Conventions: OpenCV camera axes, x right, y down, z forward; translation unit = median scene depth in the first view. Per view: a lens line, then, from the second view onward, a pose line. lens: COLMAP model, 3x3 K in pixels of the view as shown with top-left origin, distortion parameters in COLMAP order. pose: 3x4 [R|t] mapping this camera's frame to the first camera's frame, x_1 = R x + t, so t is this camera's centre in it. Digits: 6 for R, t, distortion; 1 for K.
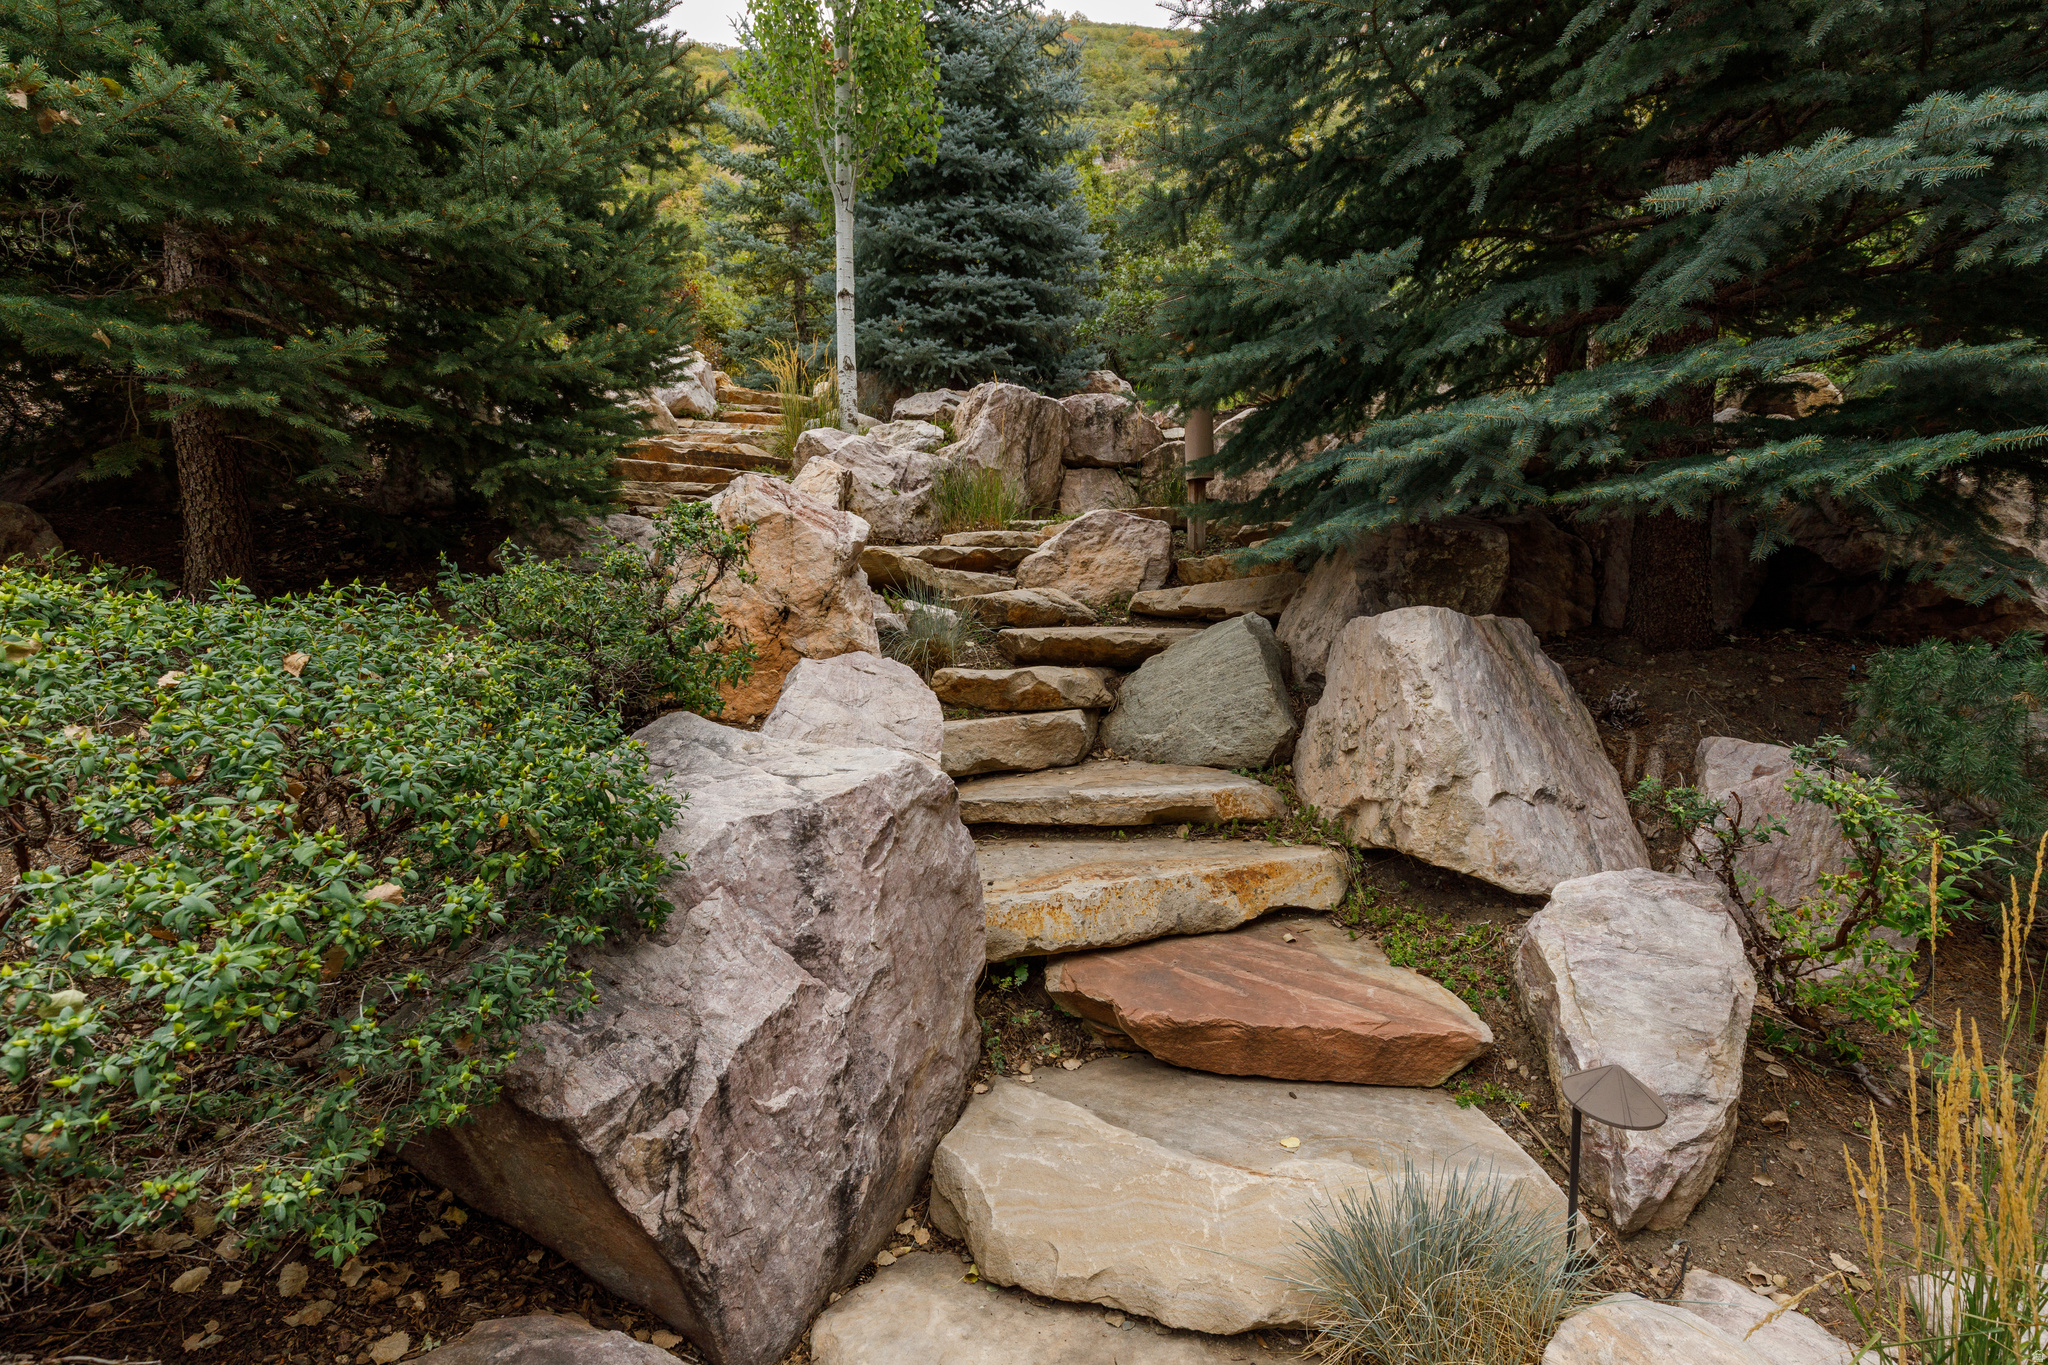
lens RADIAL K [[937.6, 0, 1024.7], [0, 937.6, 698.1], [0, 0, 1]] dist [0.009741, -0.000441]
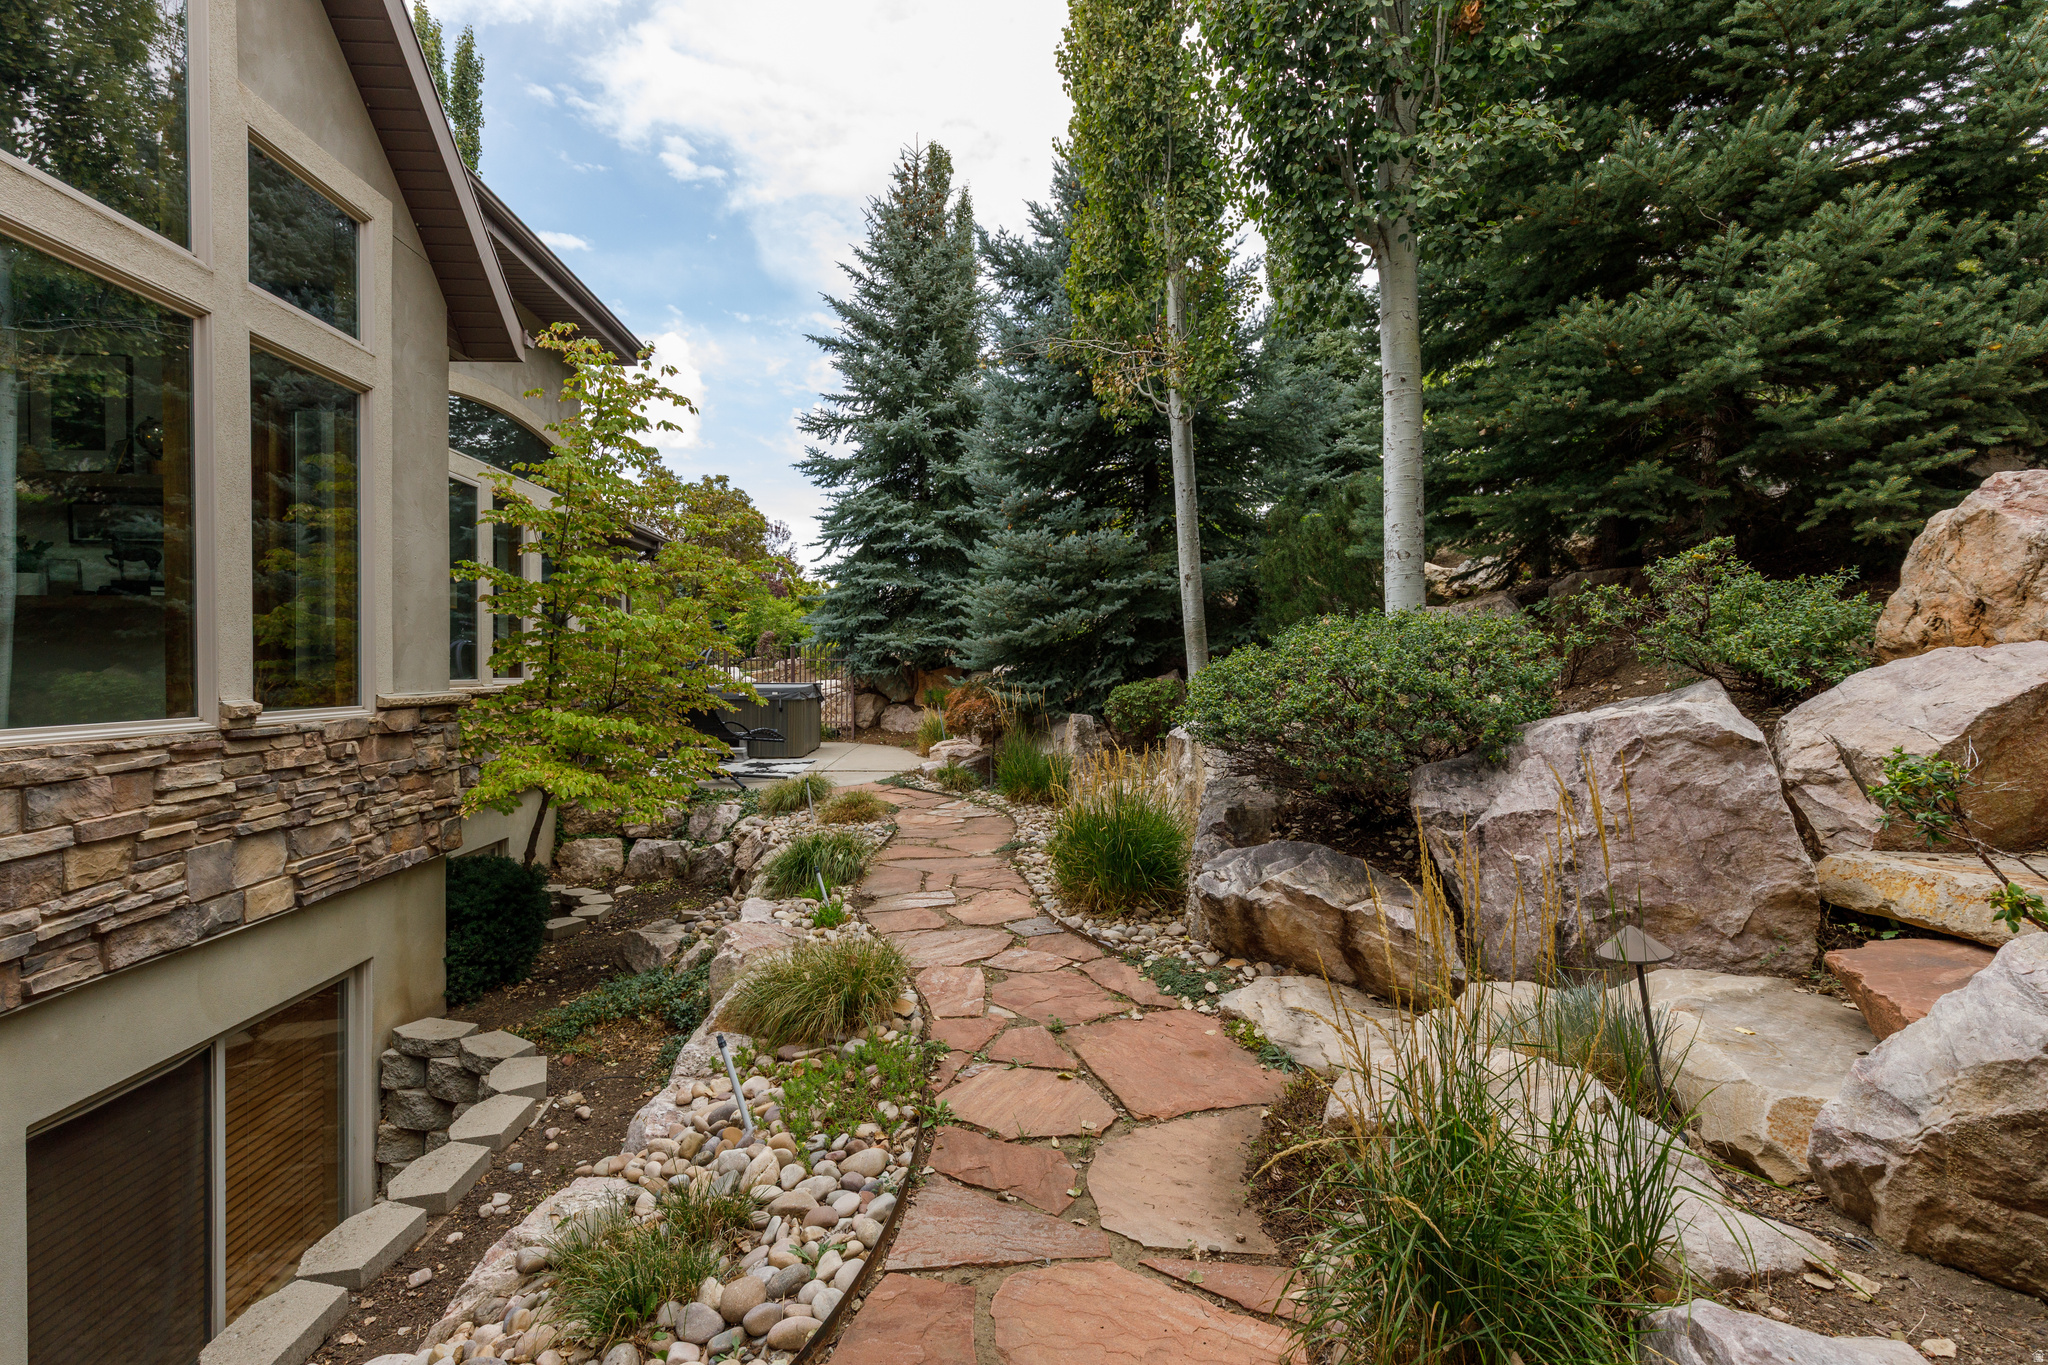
lens RADIAL K [[938.7, 0, 1021.1], [0, 938.7, 646.7], [0, 0, 1]] dist [0.009093, -0.000324]
pose [[-0.199976, -0.001069, -0.979800, 1.706299], [-0.064244, 0.997862, 0.012024, 0.019788], [0.977692, 0.065351, -0.199617, 0.291869]]
